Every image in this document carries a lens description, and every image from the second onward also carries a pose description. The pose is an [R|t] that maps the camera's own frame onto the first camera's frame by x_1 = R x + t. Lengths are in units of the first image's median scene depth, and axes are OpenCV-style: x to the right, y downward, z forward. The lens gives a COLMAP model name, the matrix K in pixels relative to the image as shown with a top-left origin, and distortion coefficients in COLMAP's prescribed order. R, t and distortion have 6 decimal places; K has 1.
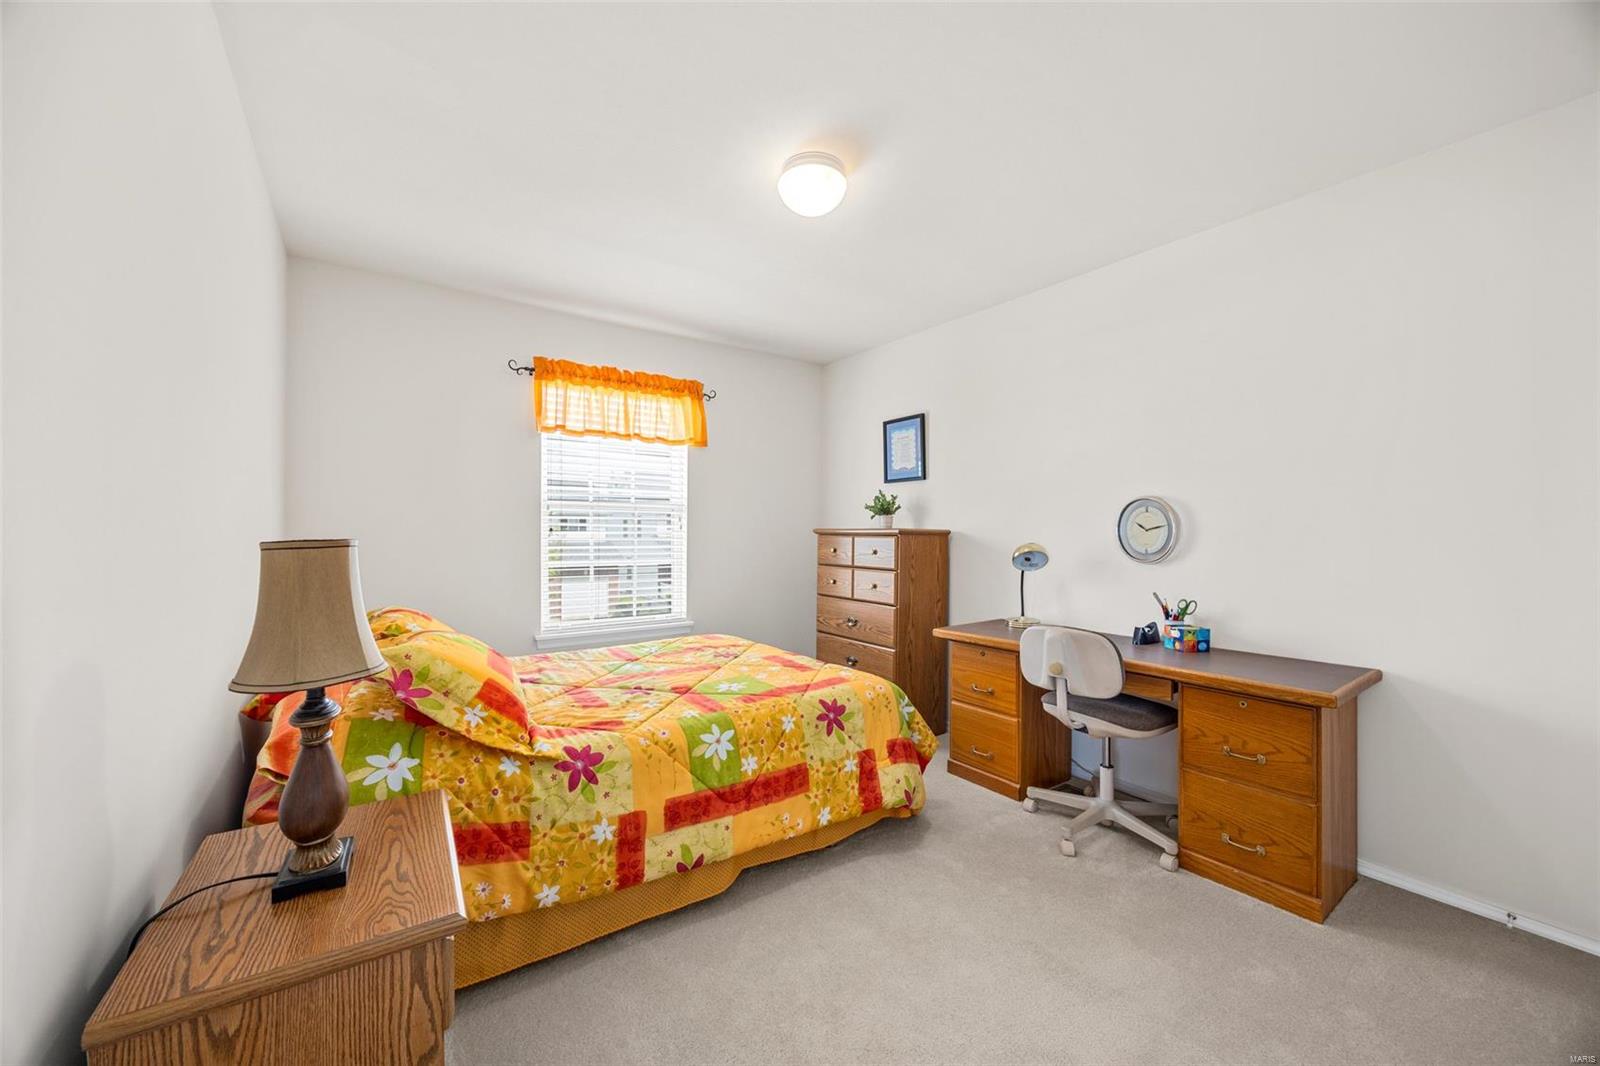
lens RADIAL K [[613.3, 0, 800.0], [0, 613.3, 533.0], [0, 0, 1]] dist [-0.002229, -0.000188]
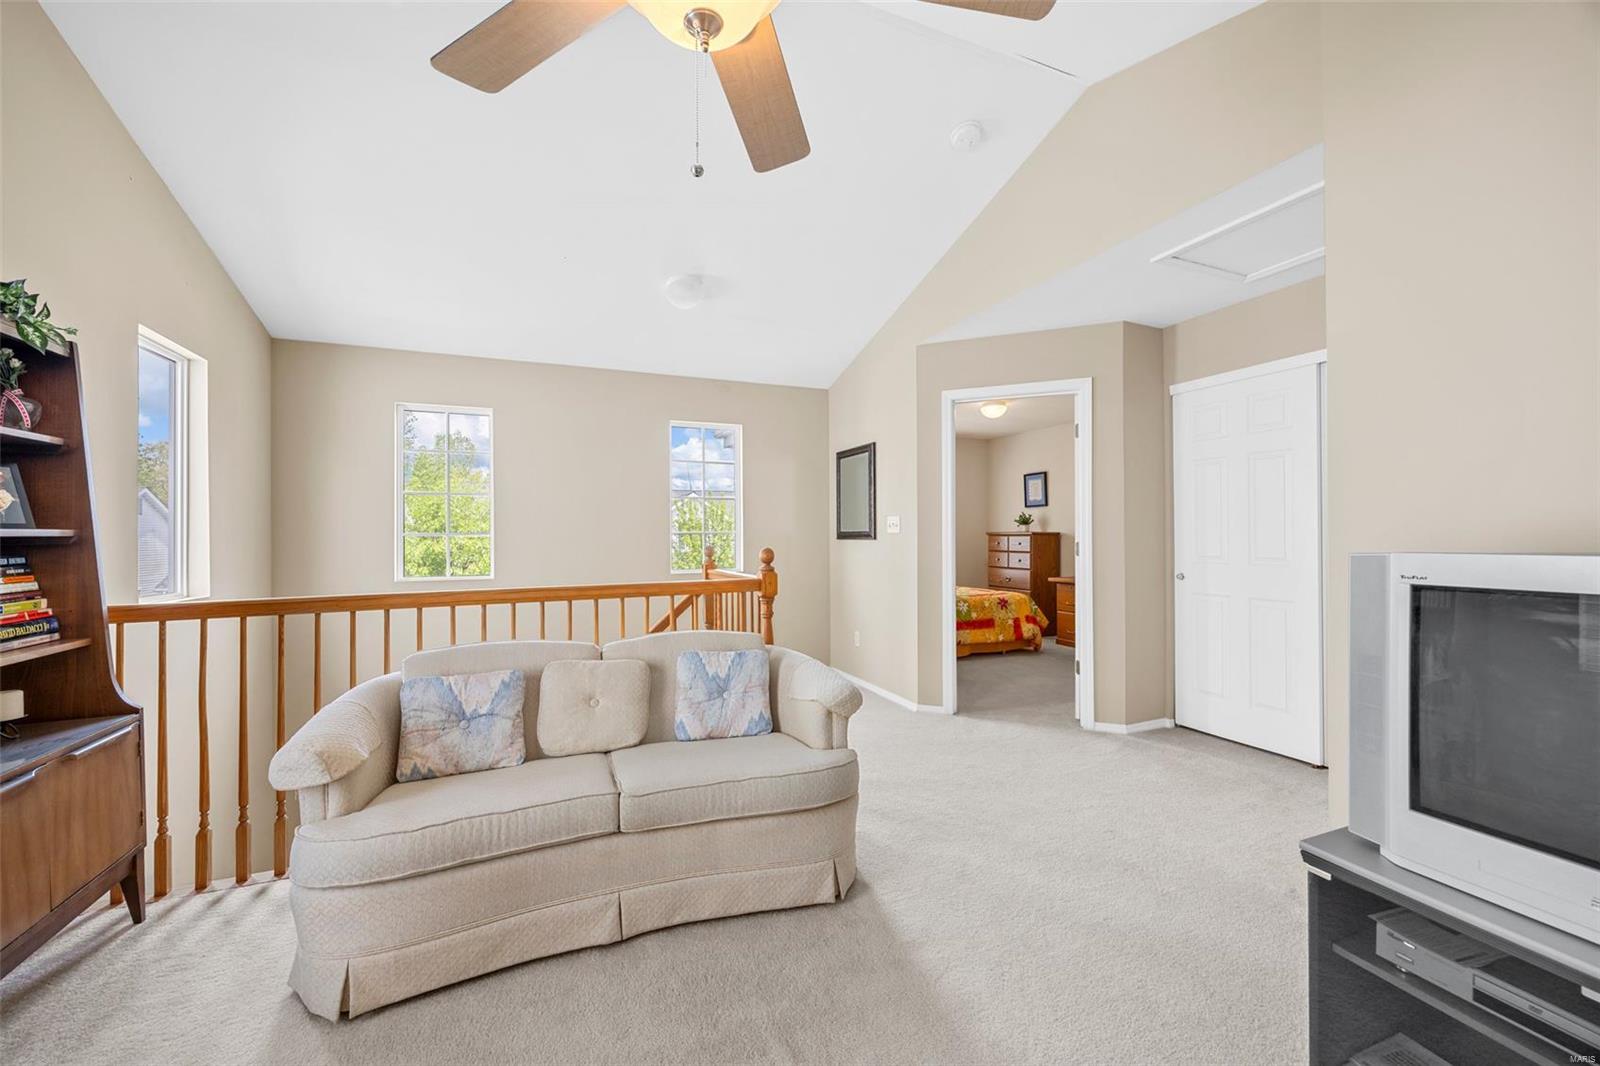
lens RADIAL K [[613.3, 0, 800.0], [0, 613.3, 533.0], [0, 0, 1]] dist [-0.002229, -0.000188]
pose [[0.974198, -0.011290, -0.225411, -0.125856], [0.010461, 0.999933, -0.004873, -0.001283], [0.225451, 0.002390, 0.974252, -1.114421]]
